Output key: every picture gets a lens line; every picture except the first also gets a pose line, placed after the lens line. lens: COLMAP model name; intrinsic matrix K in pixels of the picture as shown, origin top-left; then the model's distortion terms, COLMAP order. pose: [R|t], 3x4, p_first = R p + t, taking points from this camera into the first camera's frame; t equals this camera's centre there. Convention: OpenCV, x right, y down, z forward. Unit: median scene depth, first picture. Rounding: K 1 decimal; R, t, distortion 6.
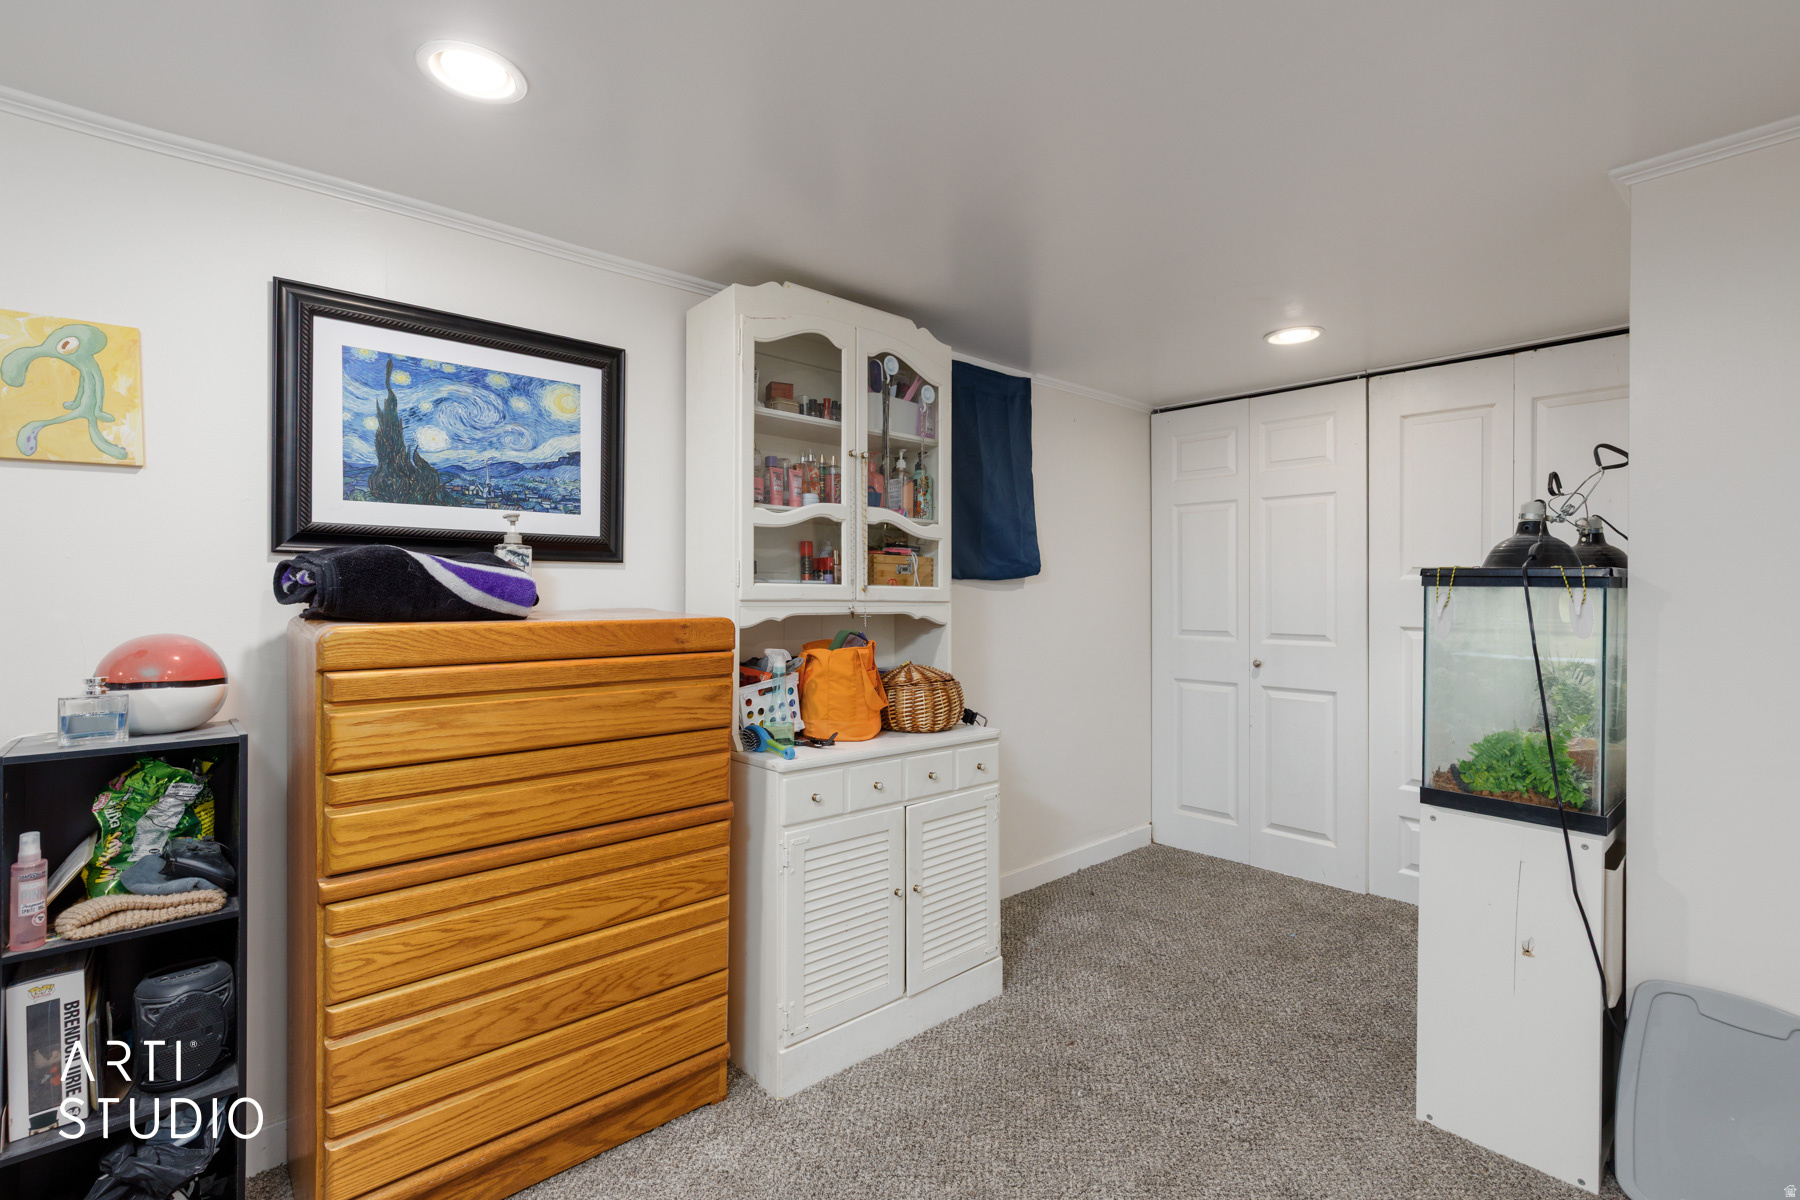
lens RADIAL K [[820.6, 0, 898.5], [0, 820.6, 601.5], [0, 0, 1]] dist [-0.000205, -0.000033]
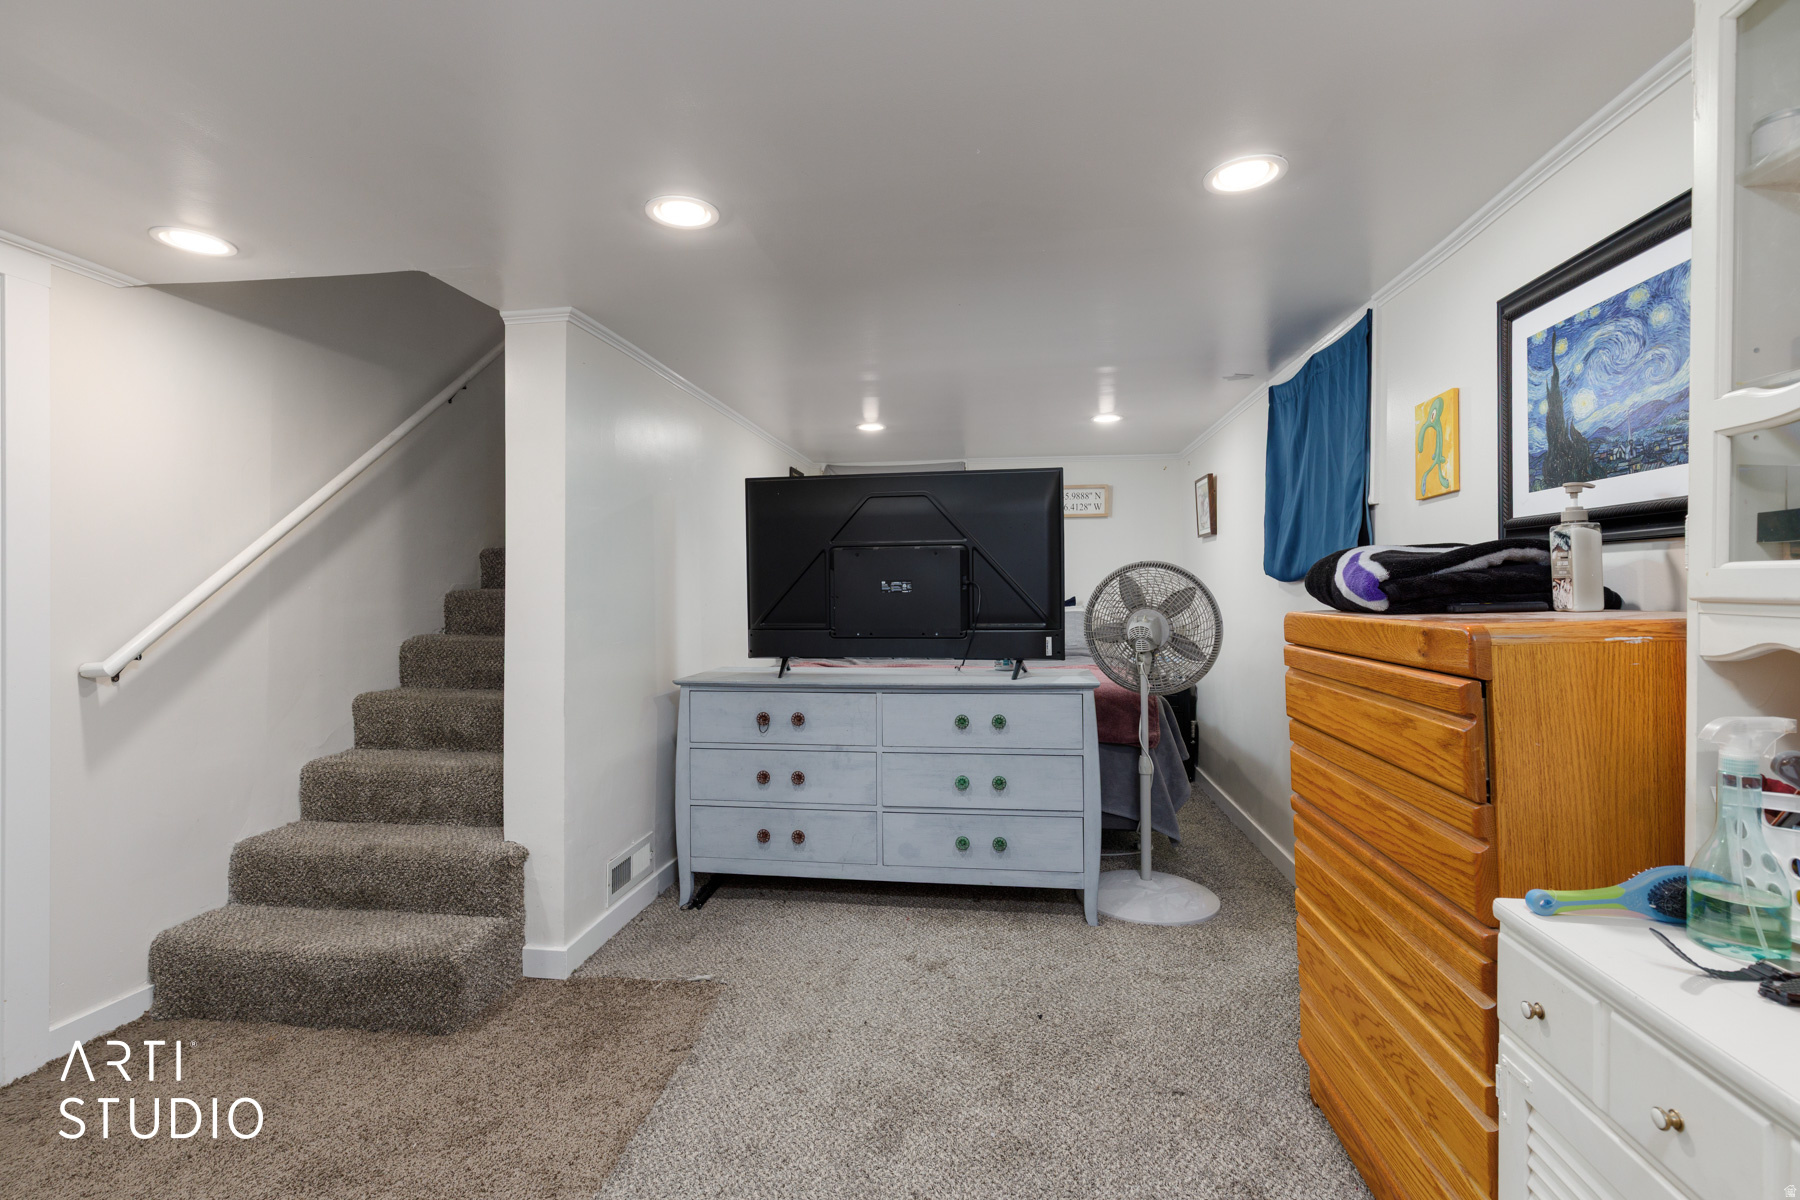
lens RADIAL K [[820.6, 0, 897.7], [0, 820.6, 592.9], [0, 0, 1]] dist [-0.000205, -0.000033]
pose [[-0.761342, 0.015740, -0.648159, 0.529016], [0.009302, 0.999868, 0.013354, -0.021161], [0.648283, 0.004137, -0.761388, 1.199353]]
